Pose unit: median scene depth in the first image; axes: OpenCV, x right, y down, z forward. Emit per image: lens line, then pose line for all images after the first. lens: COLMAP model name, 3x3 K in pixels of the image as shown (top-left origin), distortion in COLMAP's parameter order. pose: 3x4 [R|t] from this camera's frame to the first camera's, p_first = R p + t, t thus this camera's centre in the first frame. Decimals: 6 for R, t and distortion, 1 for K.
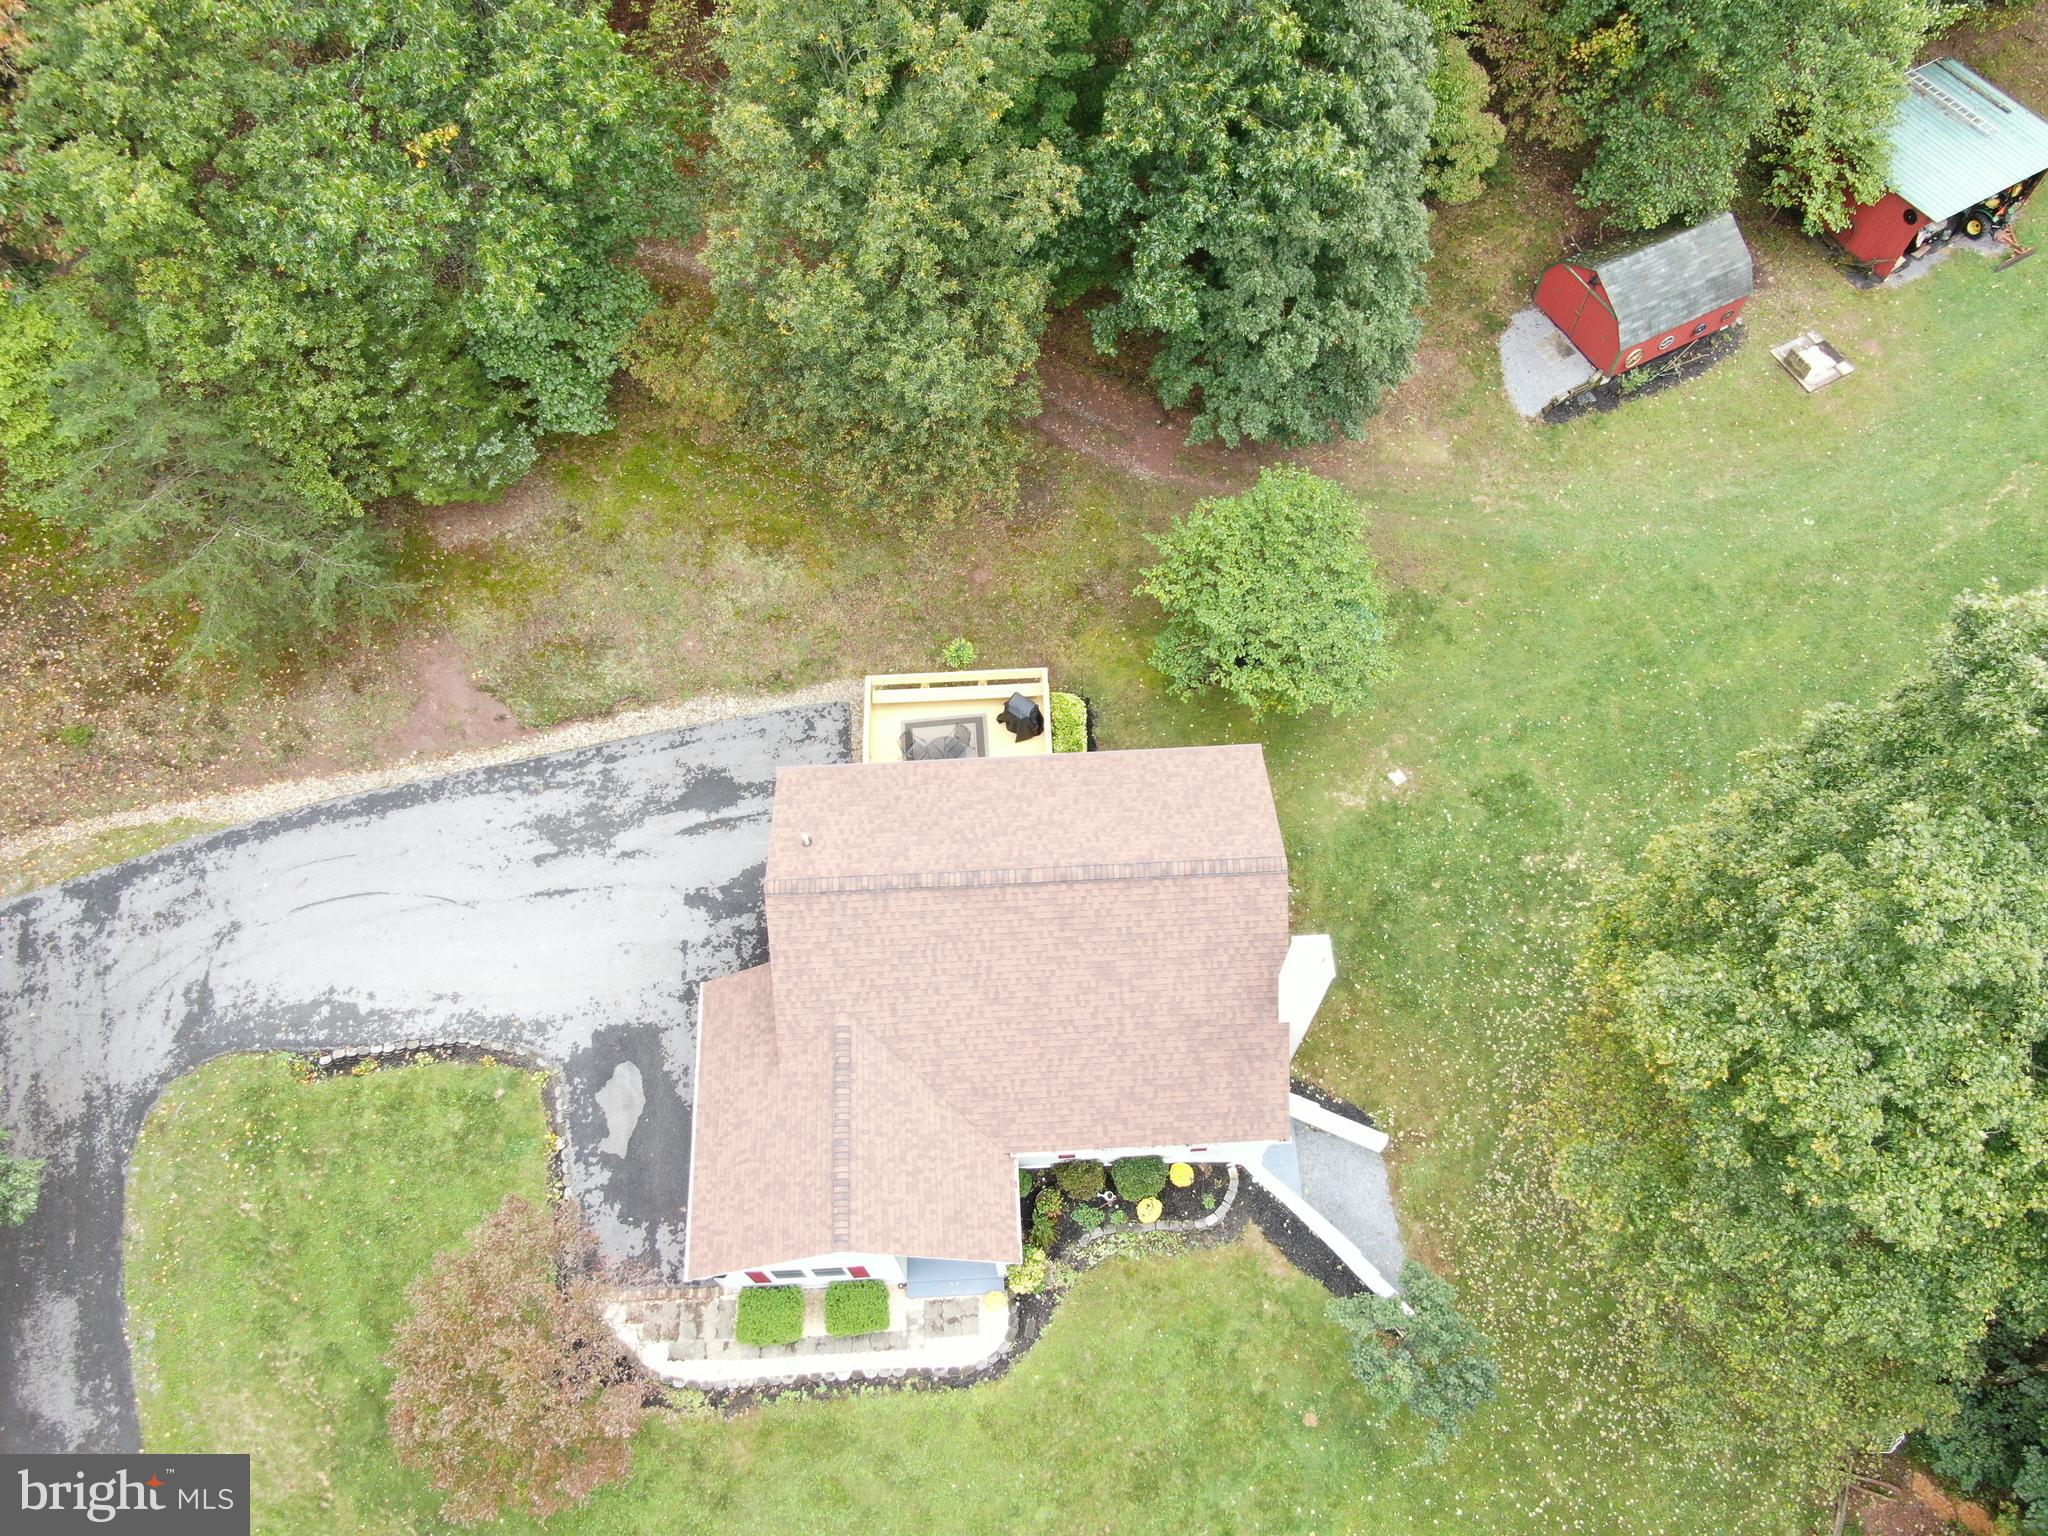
lens RADIAL K [[1474.0, 0, 1023.0], [0, 1474.0, 769.4], [0, 0, 1]] dist [-0.020972, 0.010773]
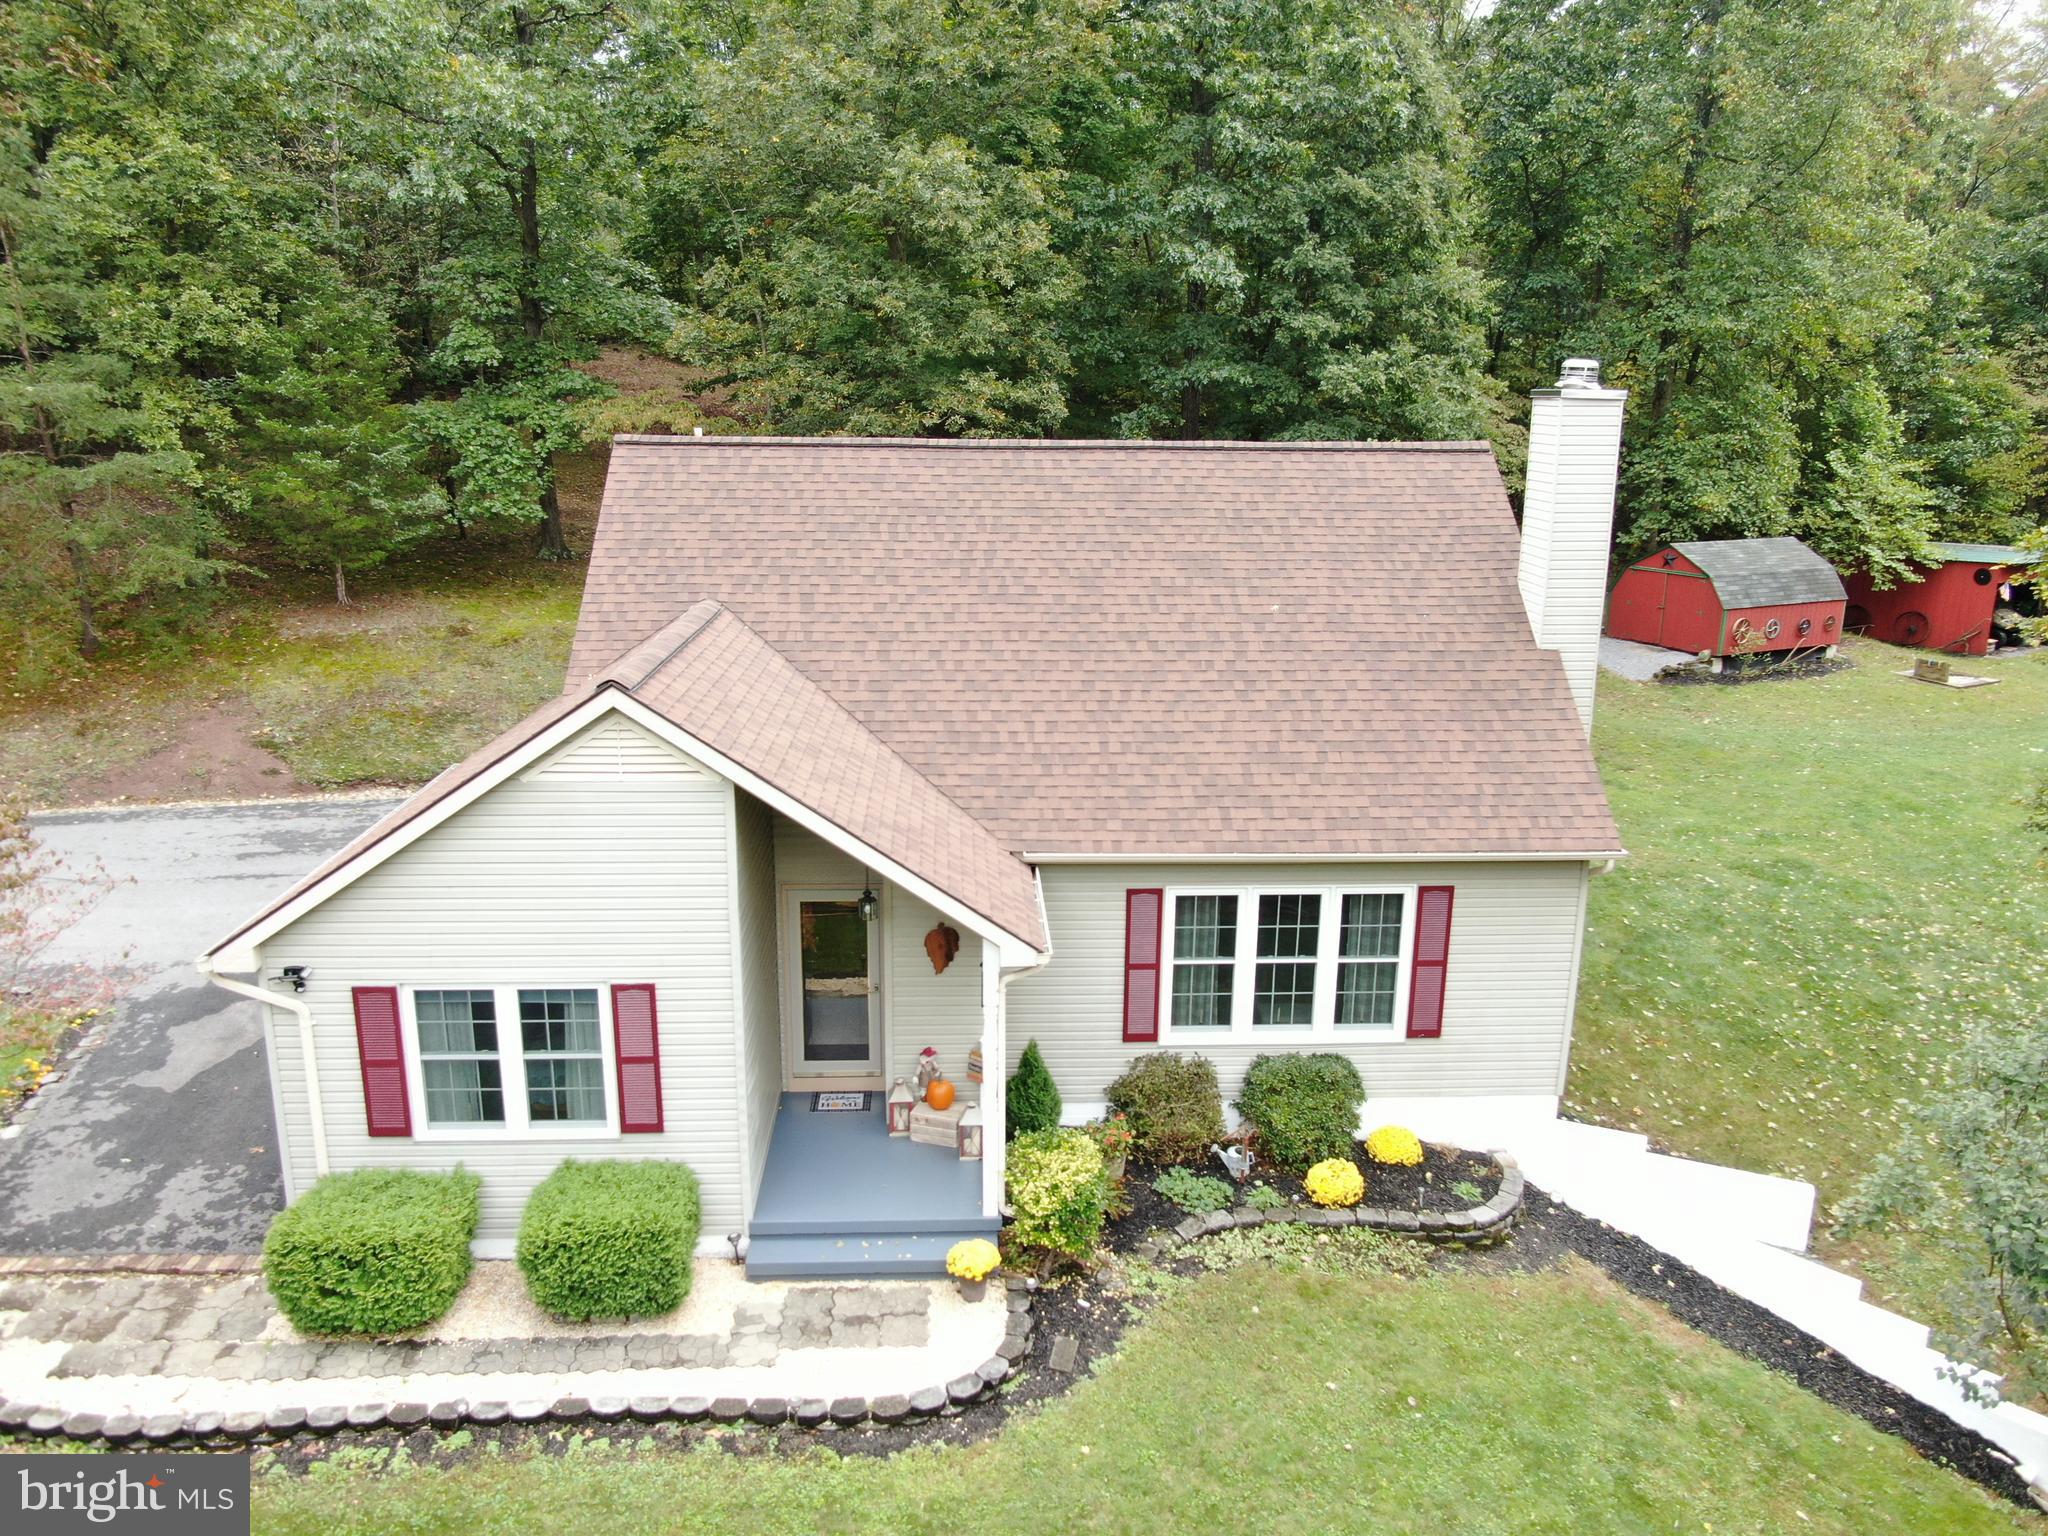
lens RADIAL K [[1474.0, 0, 1025.0], [0, 1474.0, 770.3], [0, 0, 1]] dist [-0.020972, 0.010773]
pose [[0.999767, 0.021374, 0.002931, -0.008545], [-0.012221, 0.673072, -0.739476, 0.513131], [-0.017778, 0.739268, 0.673177, 0.591998]]
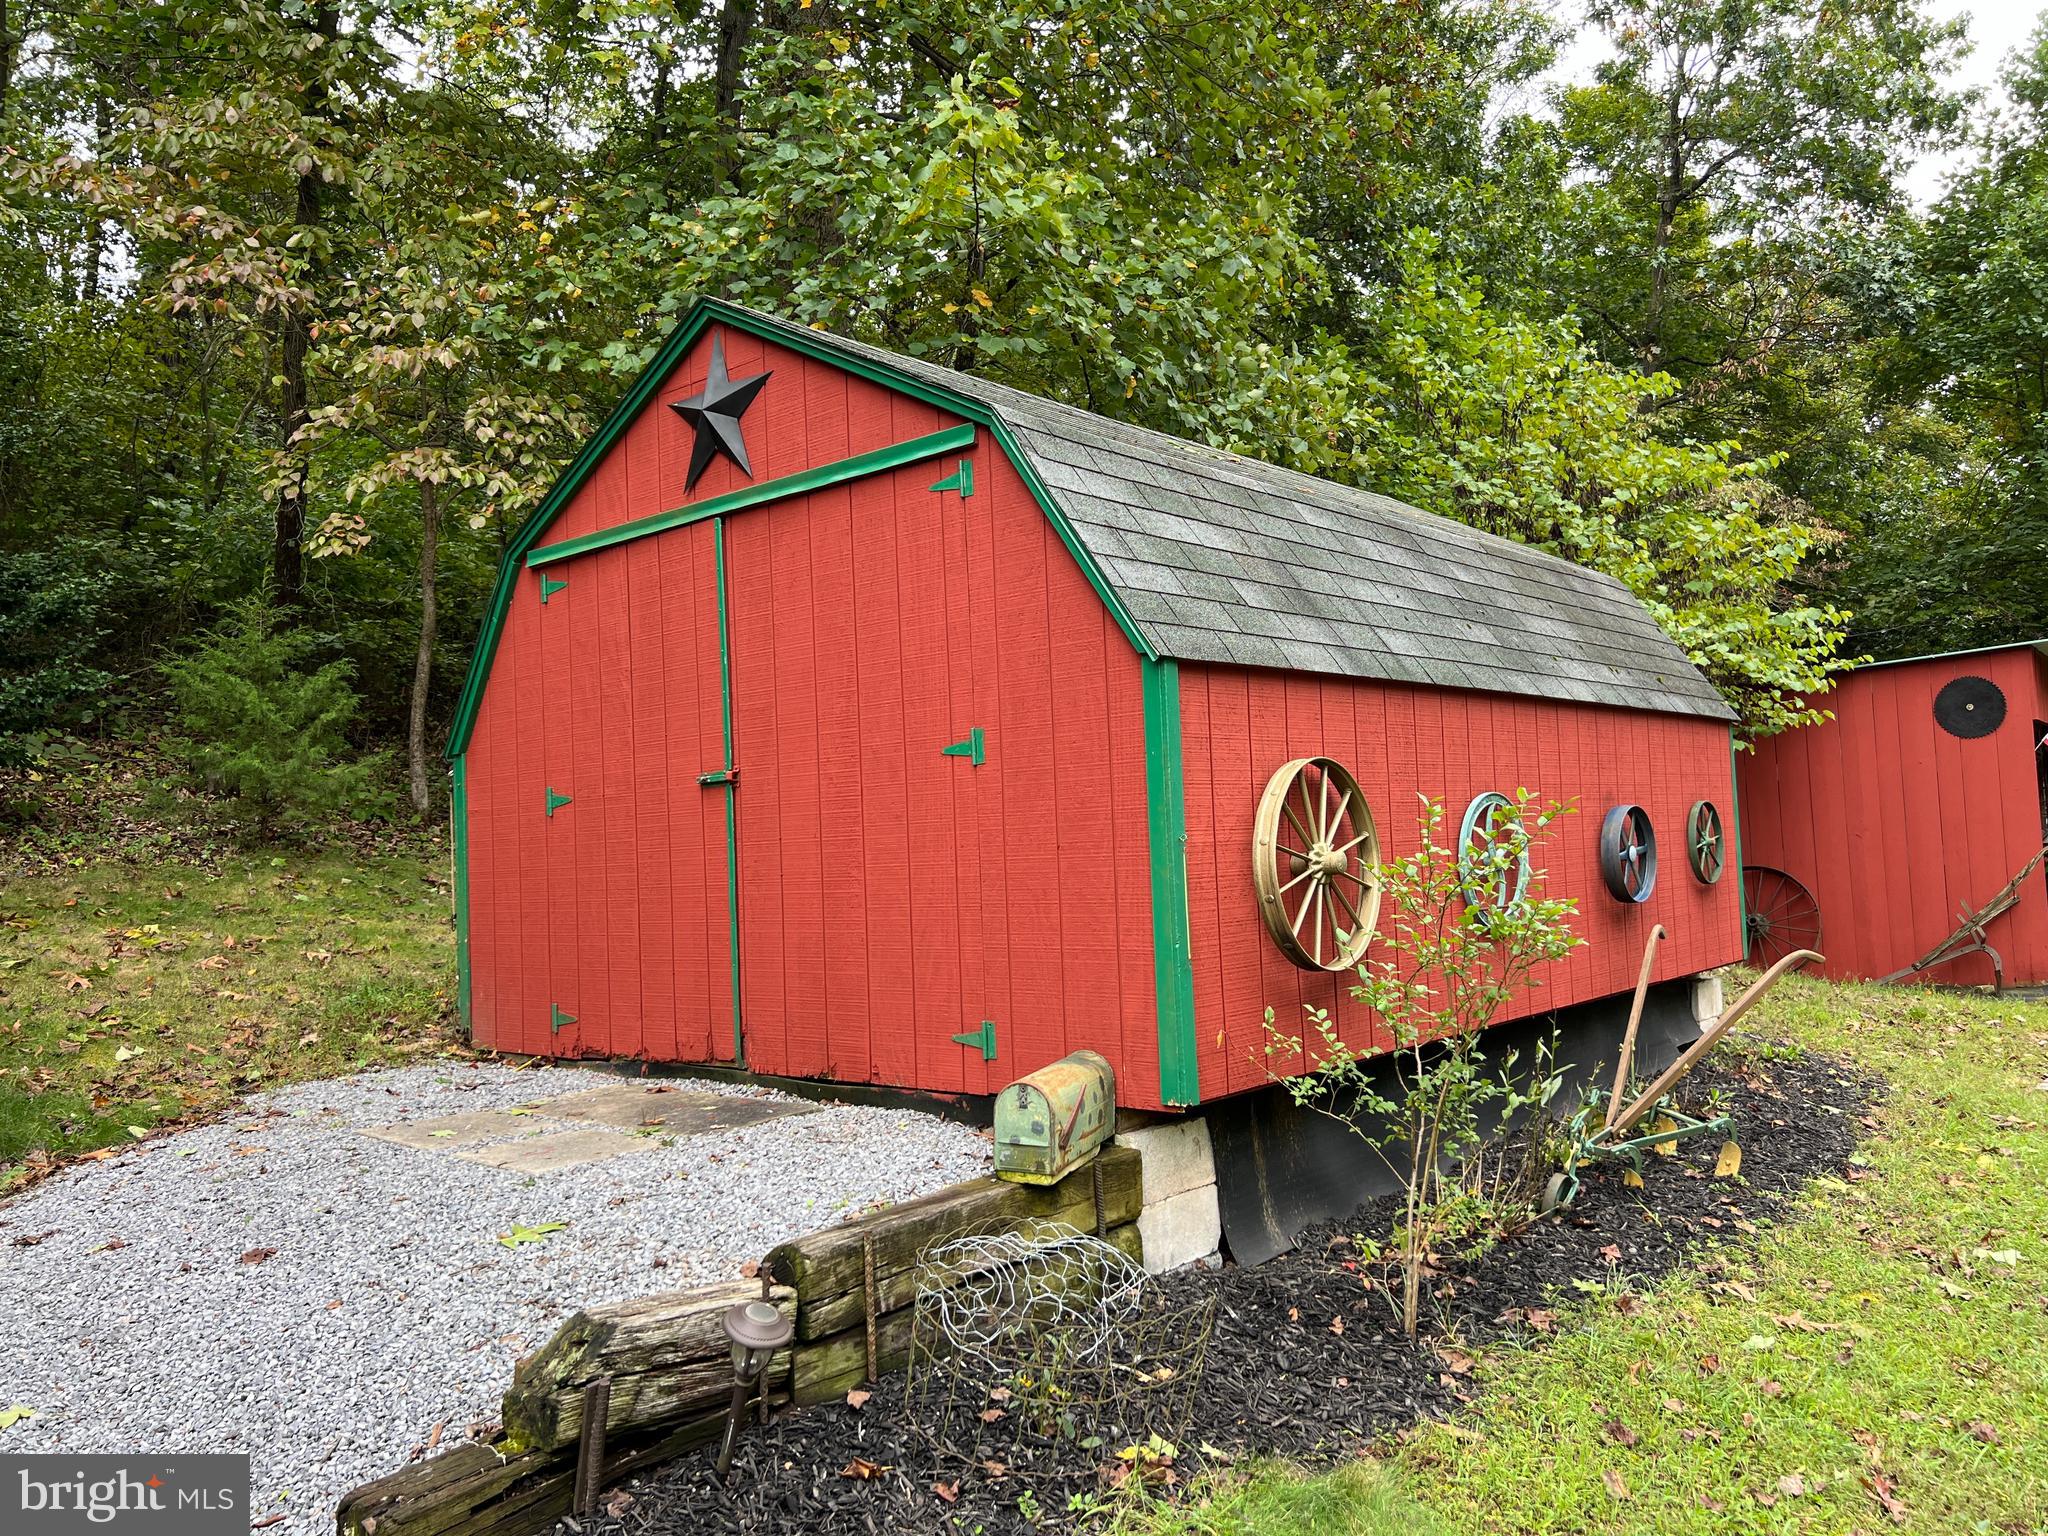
lens RADIAL K [[1534.7, 0, 1030.0], [0, 1534.7, 768.0], [0, 0, 1]] dist [-0.003446, -0.000417]
pose [[0.929654, -0.012941, 0.368207, 0.439669], [0.341534, 0.405130, -0.848071, -0.246284], [-0.138197, 0.914168, 0.381050, 1.168231]]
